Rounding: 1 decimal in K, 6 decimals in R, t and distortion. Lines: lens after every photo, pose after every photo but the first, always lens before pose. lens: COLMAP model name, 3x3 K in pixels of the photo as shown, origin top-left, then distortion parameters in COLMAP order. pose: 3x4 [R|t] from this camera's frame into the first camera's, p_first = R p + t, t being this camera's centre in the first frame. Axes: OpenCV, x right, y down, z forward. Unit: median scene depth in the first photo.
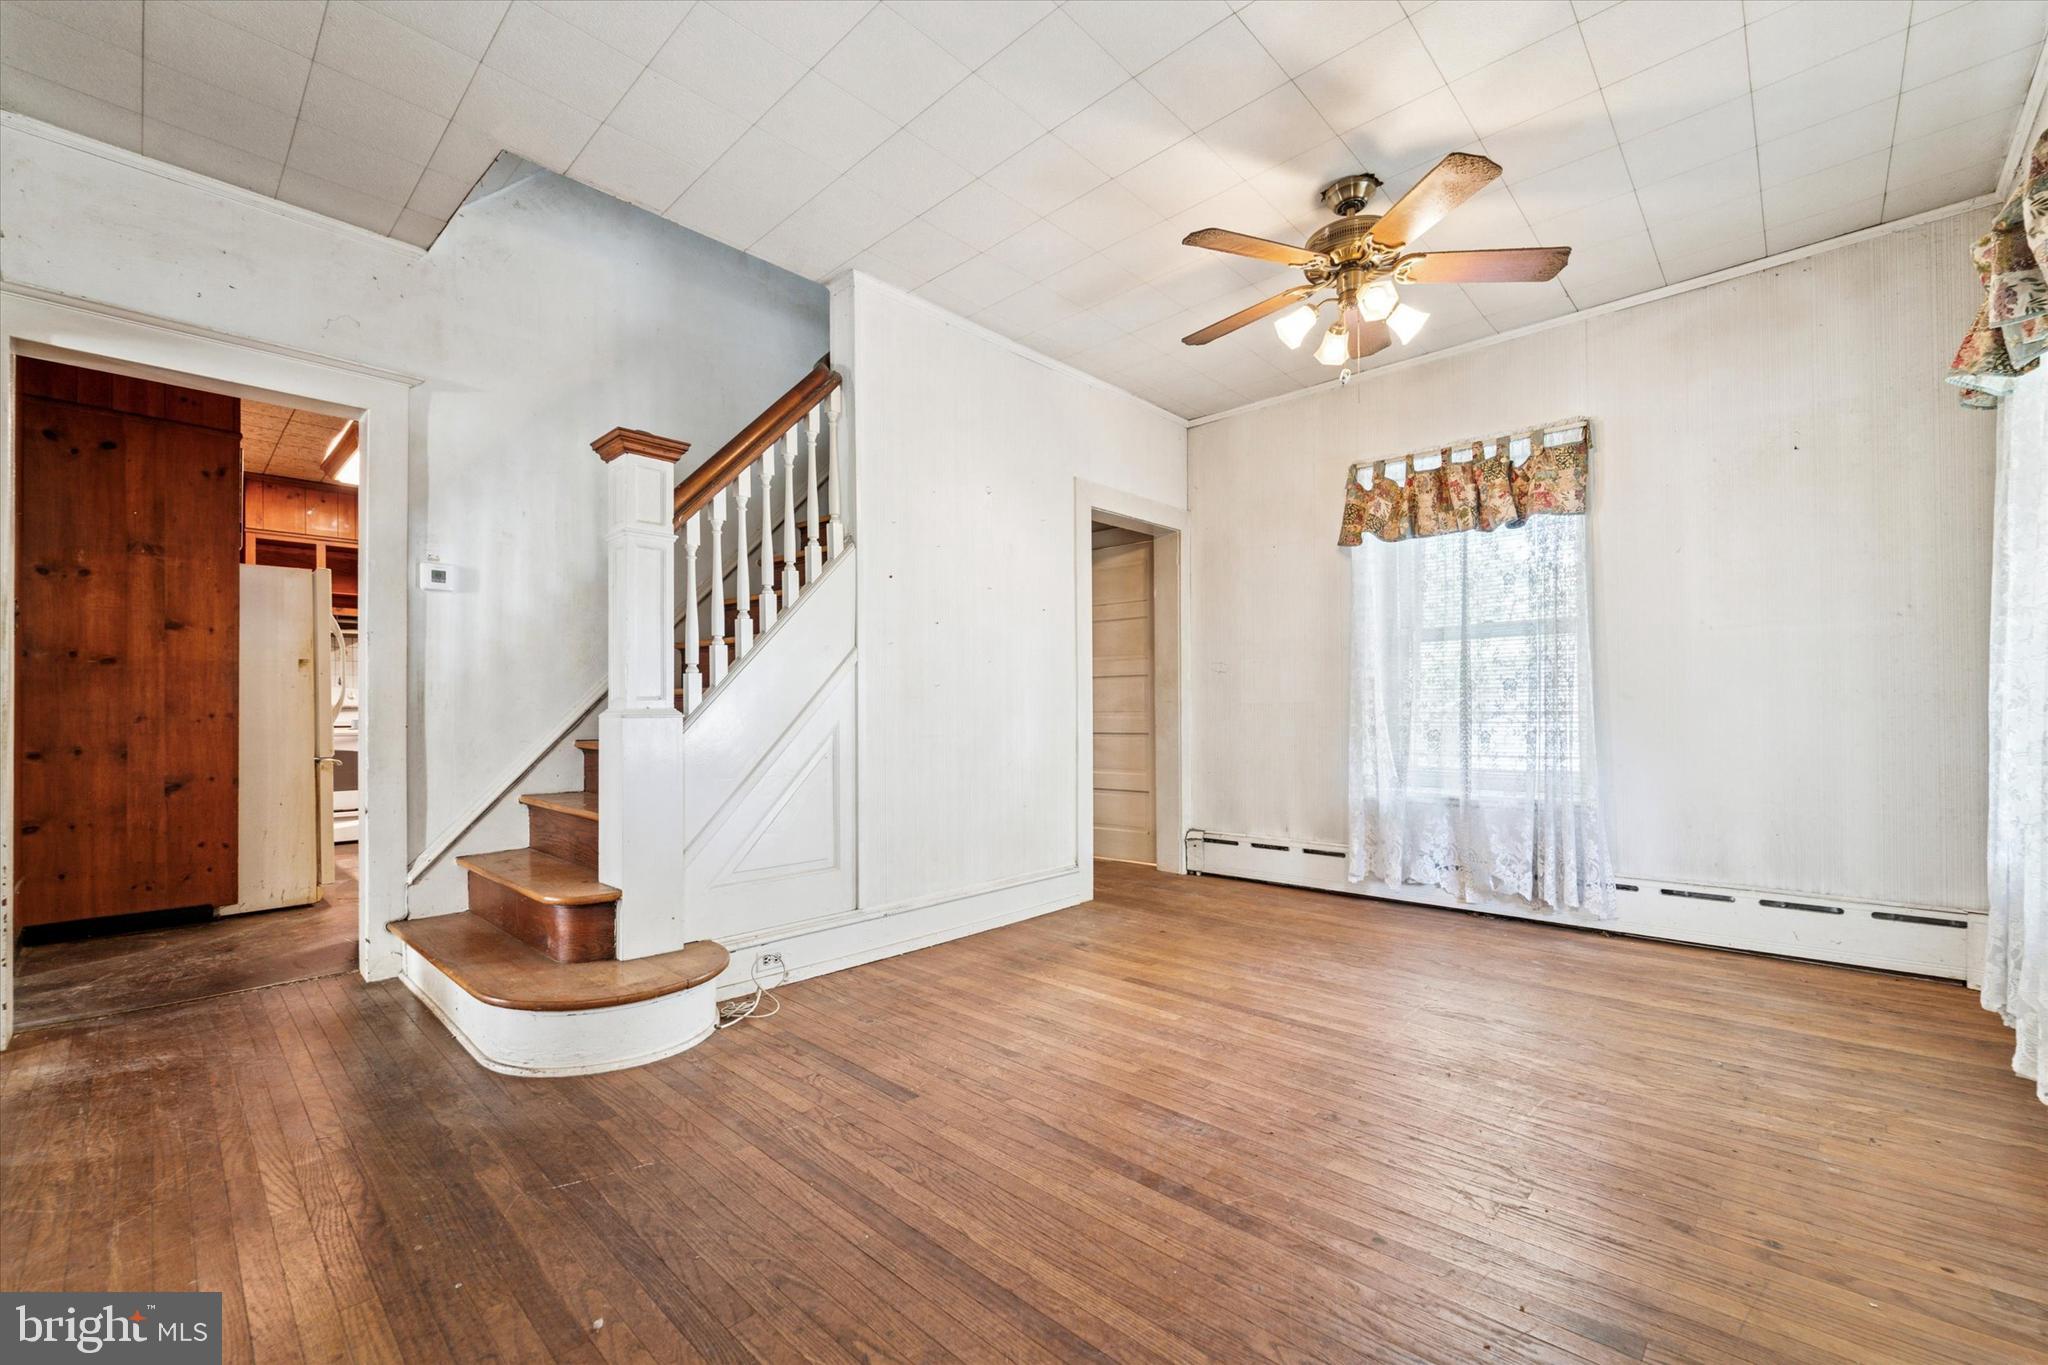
lens RADIAL K [[820.6, 0, 1038.1], [0, 820.6, 709.5], [0, 0, 1]] dist [-0.002883, -0.000703]
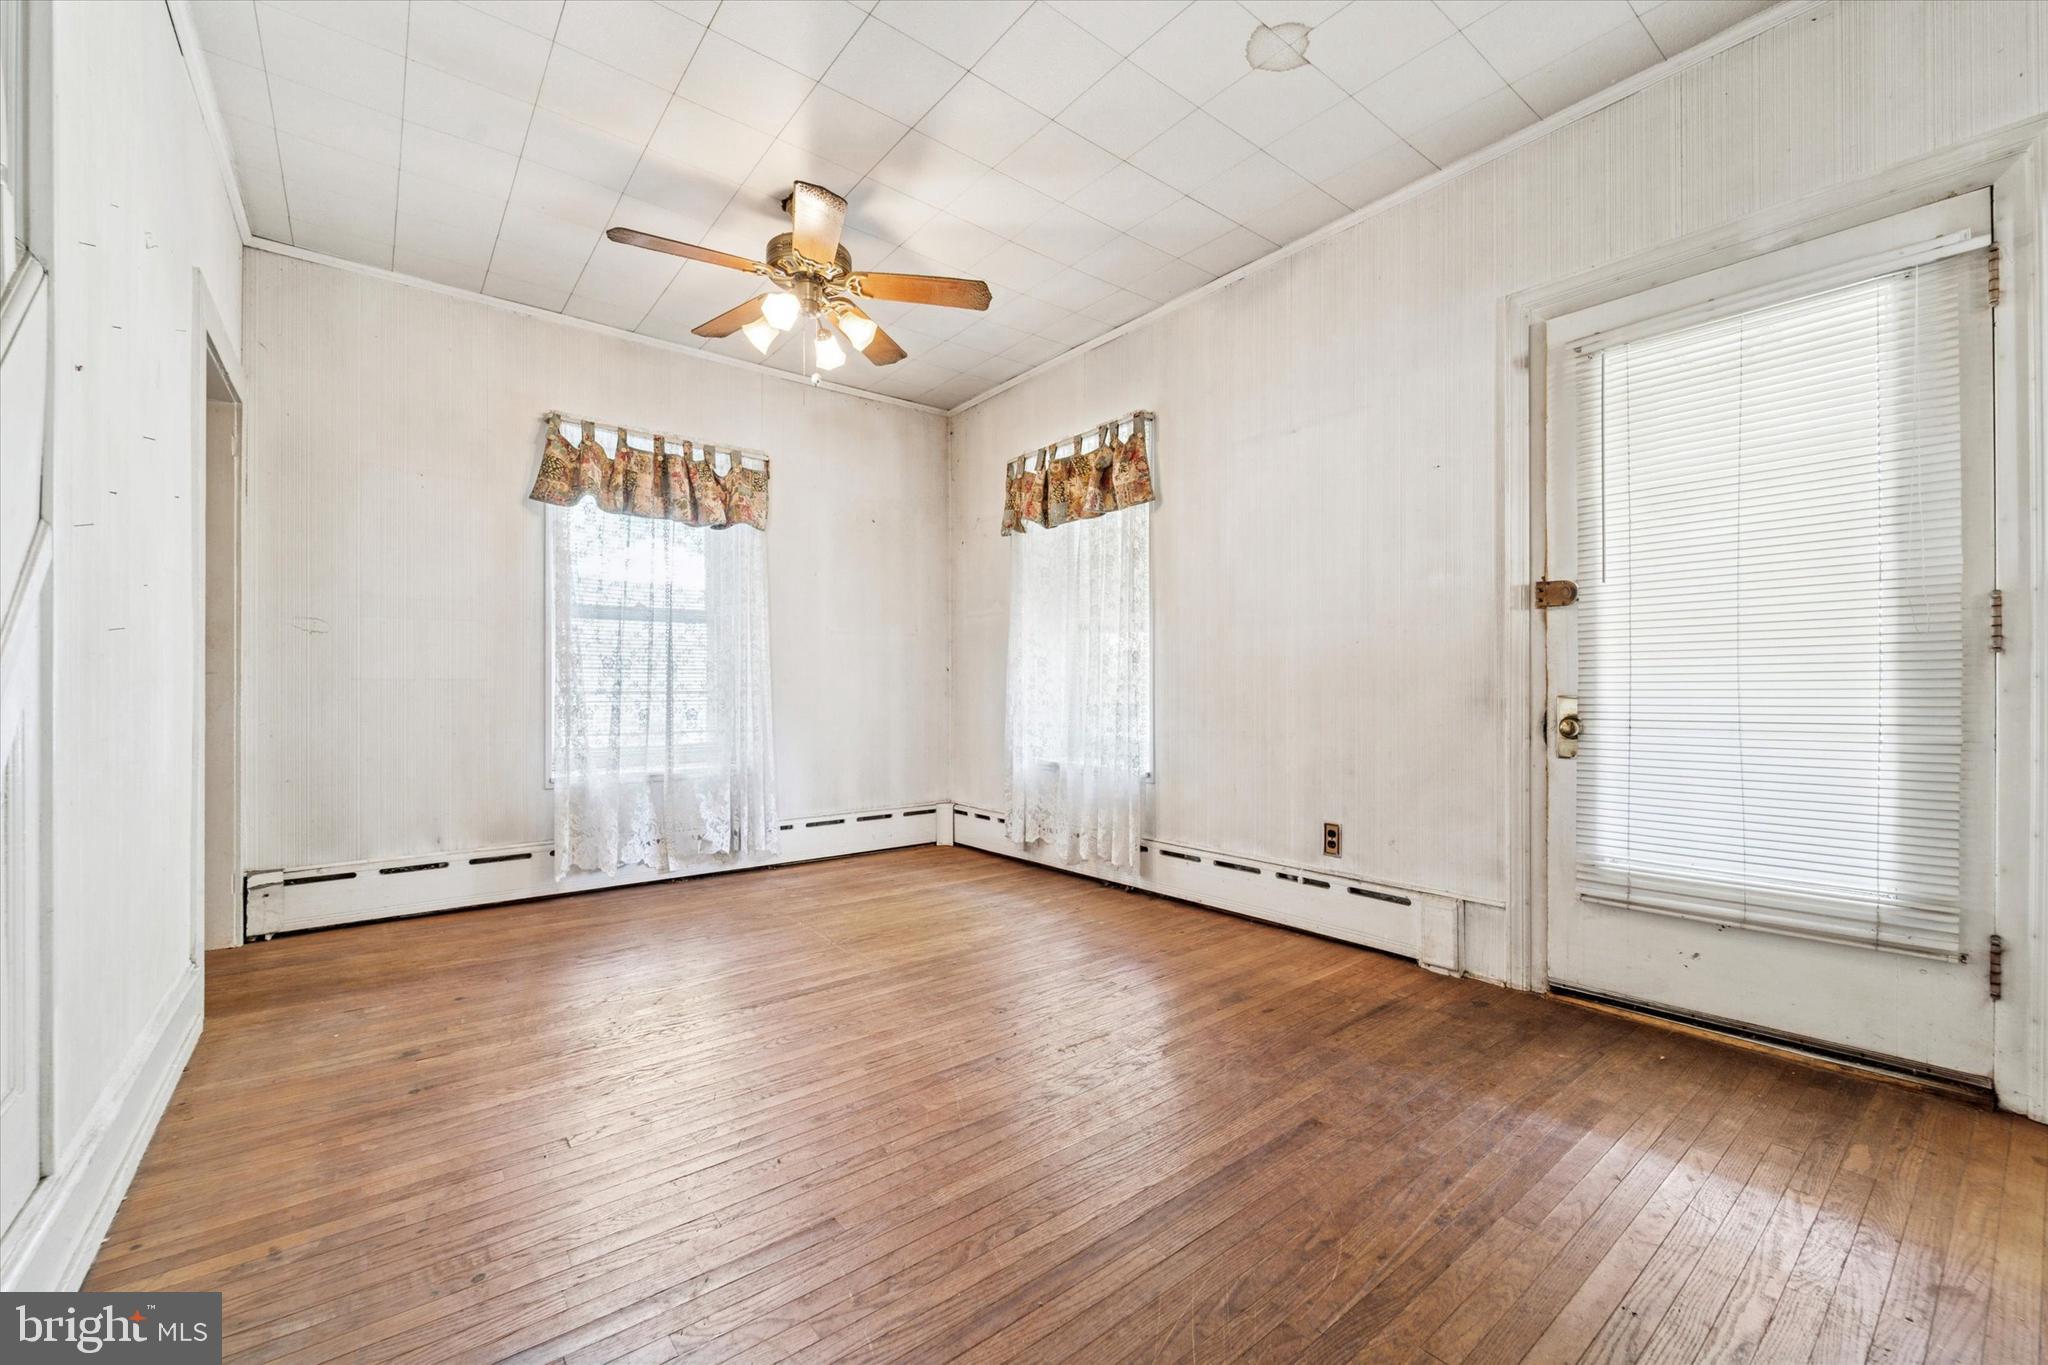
lens RADIAL K [[820.6, 0, 1014.5], [0, 820.6, 693.0], [0, 0, 1]] dist [-0.002883, -0.000703]
pose [[0.155186, 0.003087, 0.987880, -0.495022], [-0.004568, 0.999987, -0.002407, 0.005971], [-0.987875, -0.004139, 0.155198, 0.434563]]
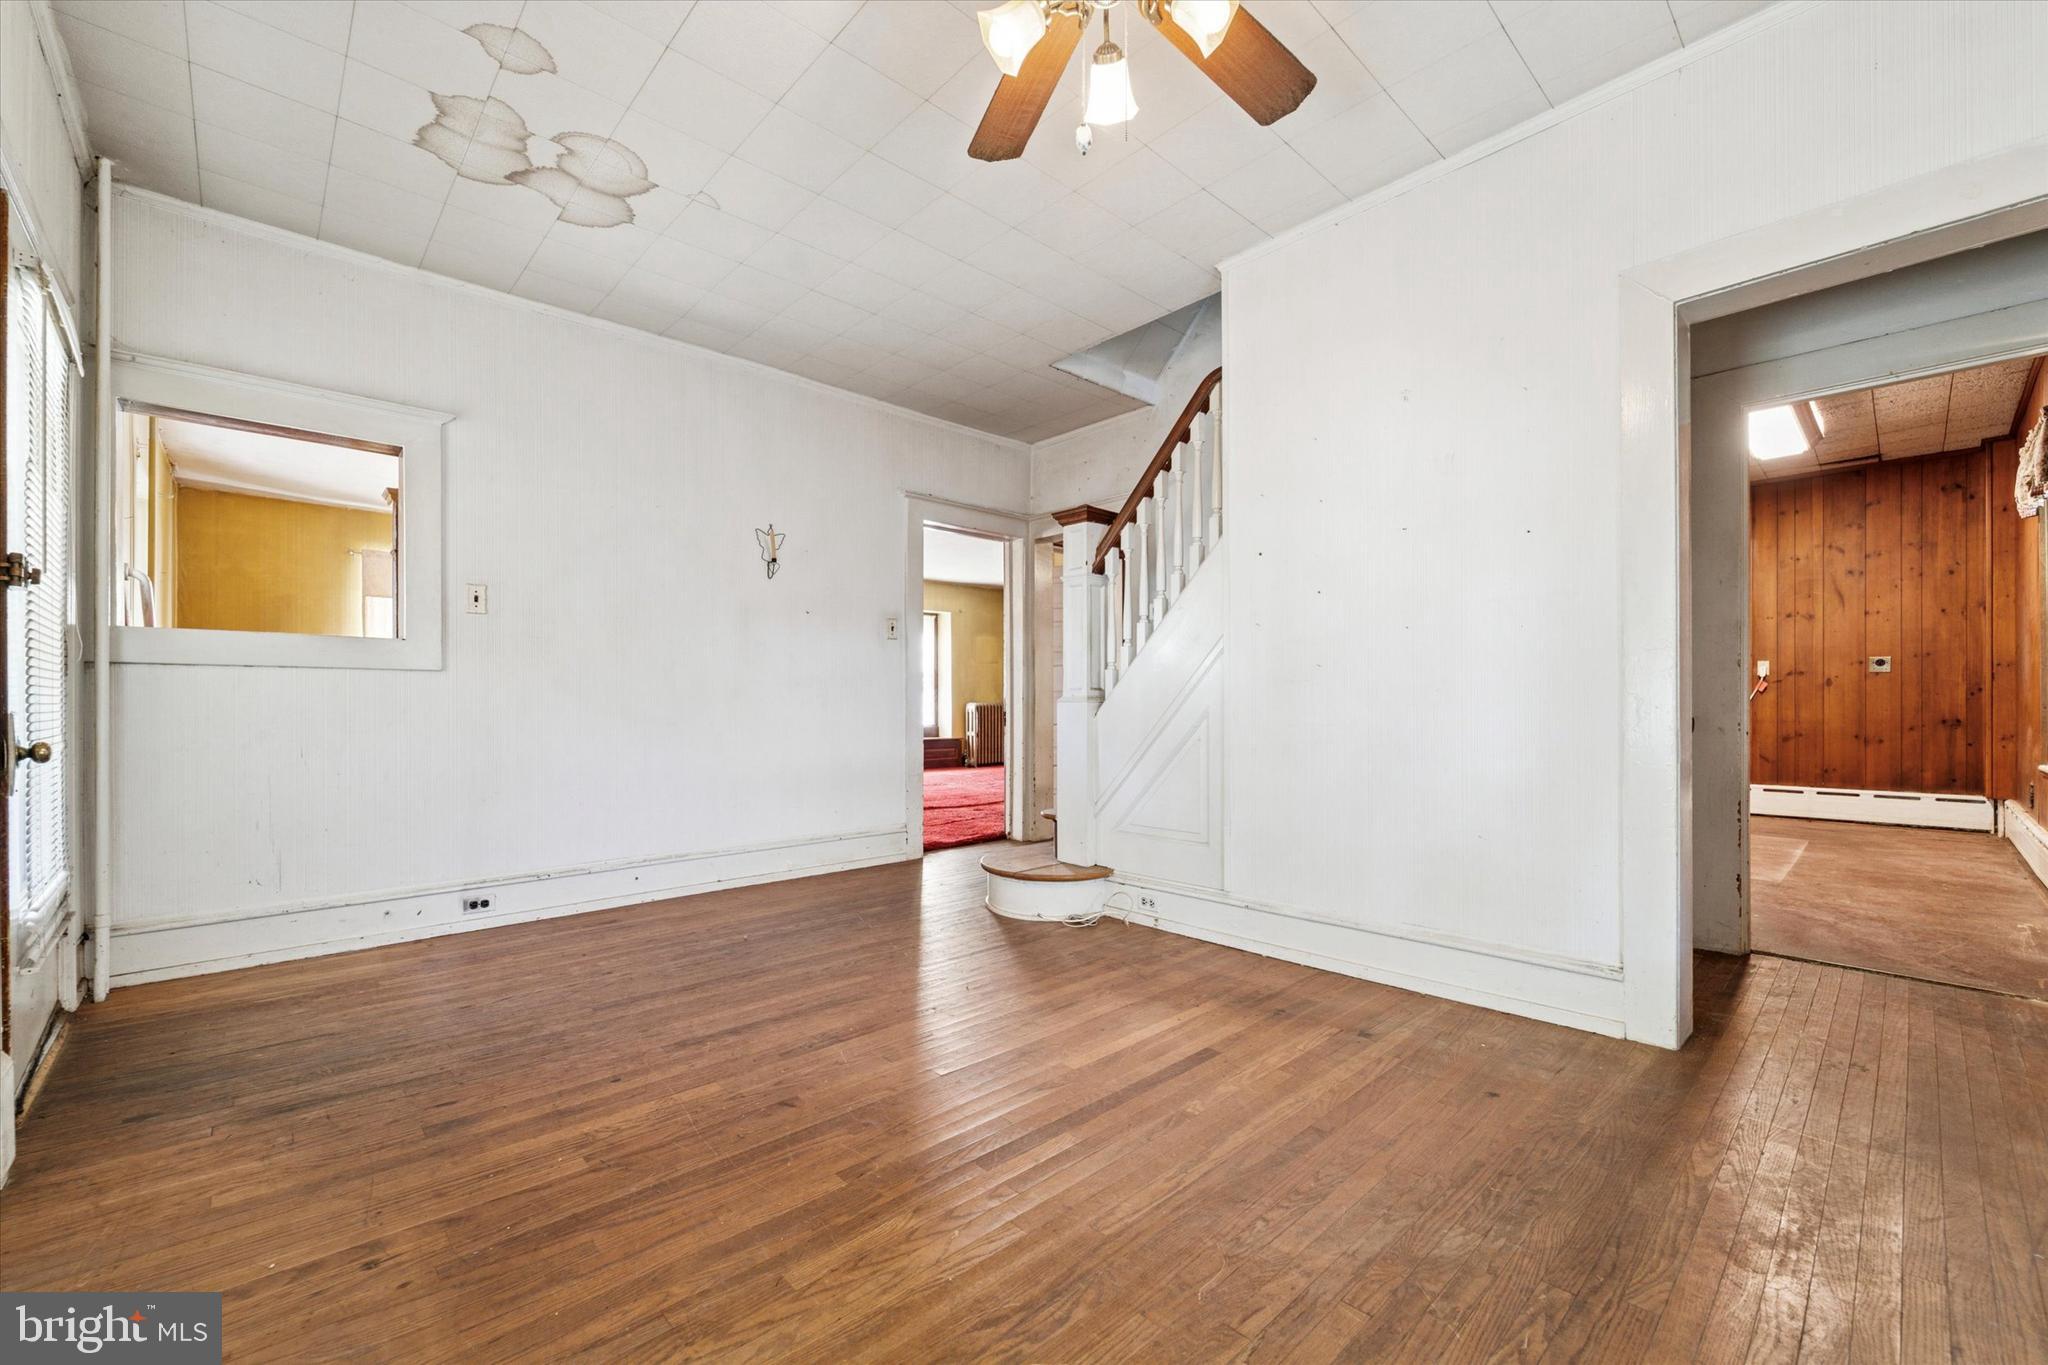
lens RADIAL K [[820.6, 0, 1032.1], [0, 820.6, 696.2], [0, 0, 1]] dist [-0.002883, -0.000703]
pose [[-0.058709, -0.003450, -0.998269, 0.746467], [0.010721, 0.999934, -0.004086, 0.003635], [0.998218, -0.010942, -0.058668, 0.757131]]
